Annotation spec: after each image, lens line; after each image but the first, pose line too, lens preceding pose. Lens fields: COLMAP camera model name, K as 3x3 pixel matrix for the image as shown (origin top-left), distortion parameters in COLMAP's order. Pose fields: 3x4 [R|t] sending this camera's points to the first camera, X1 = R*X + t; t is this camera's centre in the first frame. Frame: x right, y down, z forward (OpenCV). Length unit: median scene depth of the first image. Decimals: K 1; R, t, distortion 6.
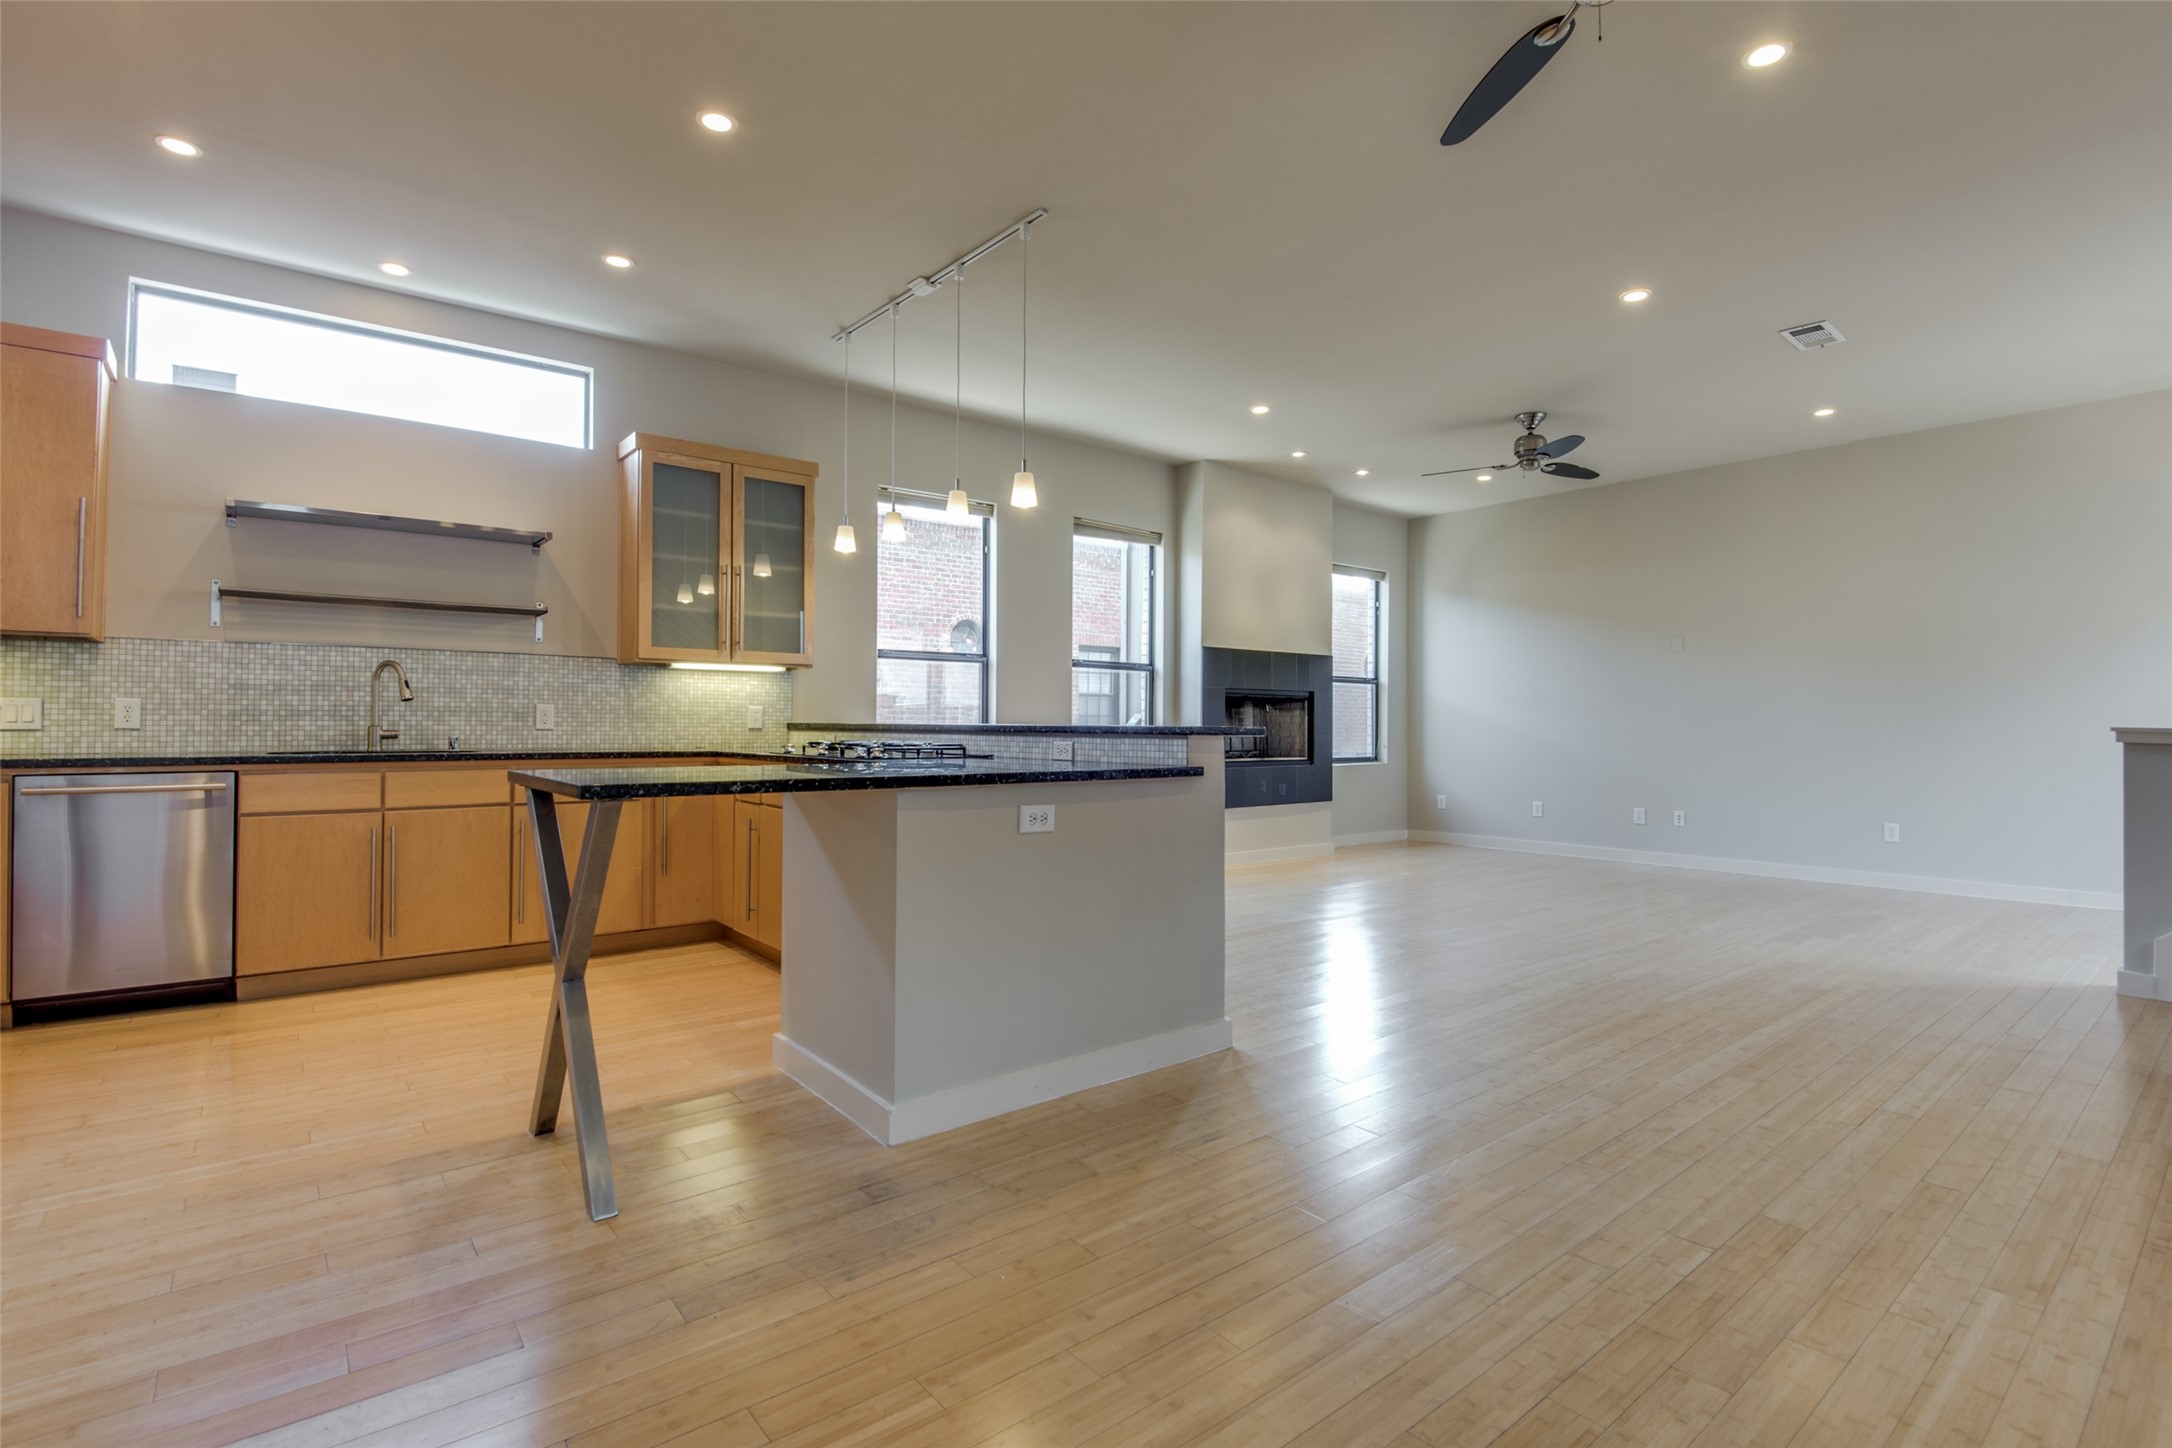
lens RADIAL K [[1007.6, 0, 1091.5], [0, 1007.6, 717.2], [0, 0, 1]] dist [0.000953, -0.012103]
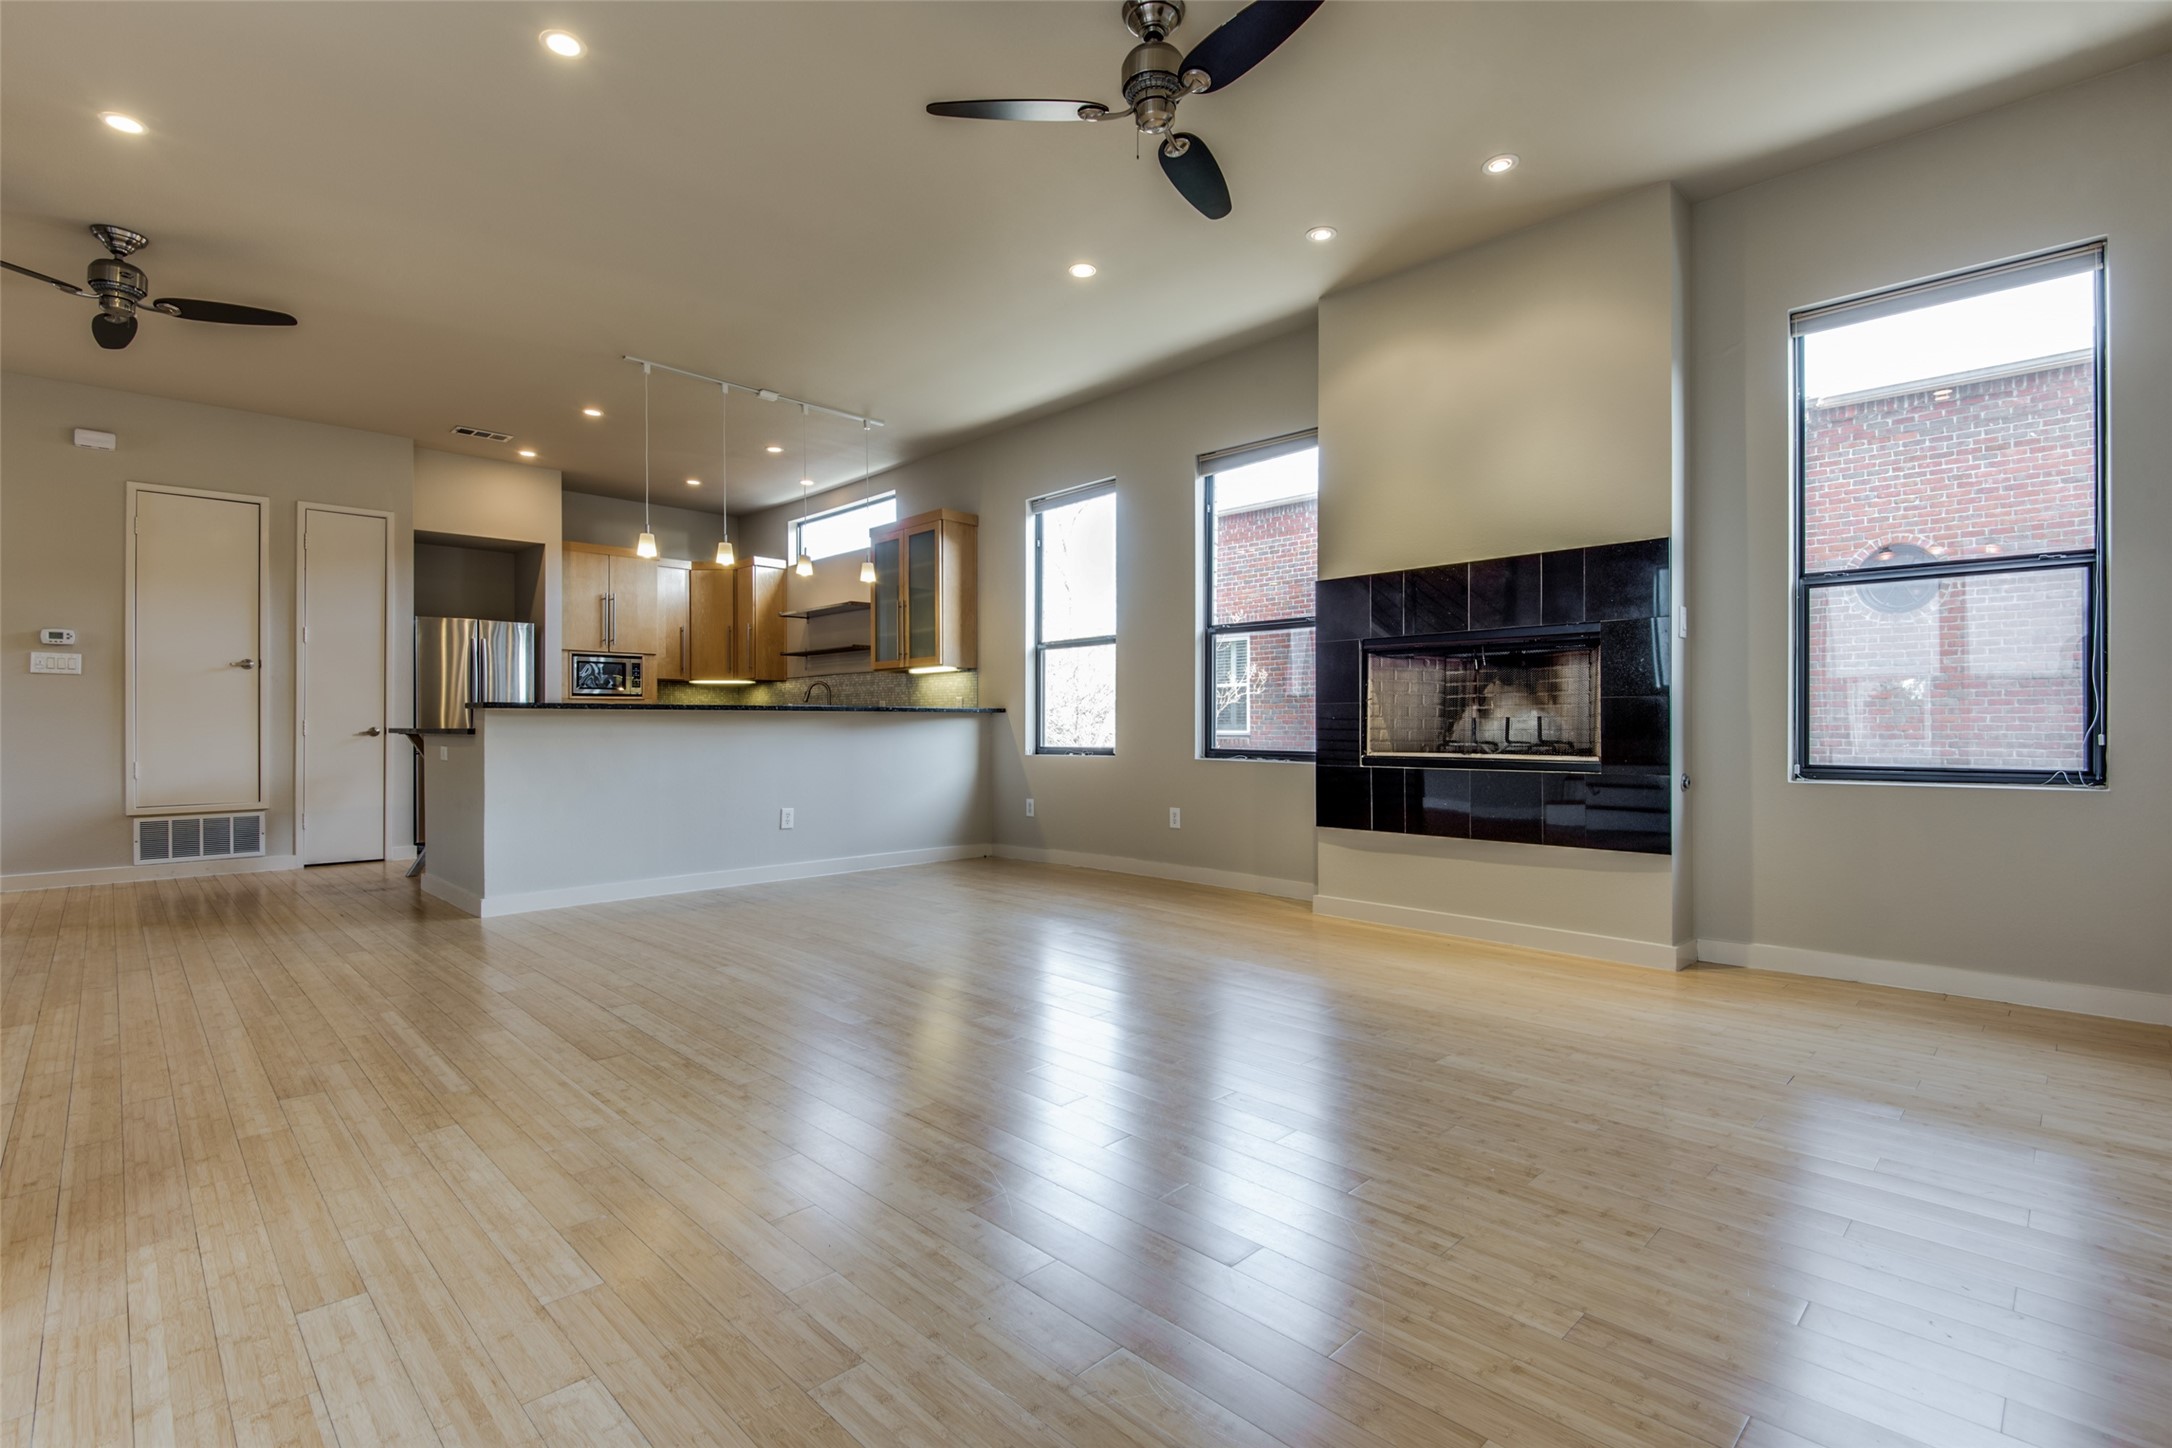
lens RADIAL K [[999.4, 0, 1069.3], [0, 999.4, 722.2], [0, 0, 1]] dist [0.031409, -0.025837]
pose [[0.081690, -0.009659, -0.996611, 1.410037], [0.008585, 0.999923, -0.008987, 0.050366], [0.996621, -0.007822, 0.081767, 1.451534]]
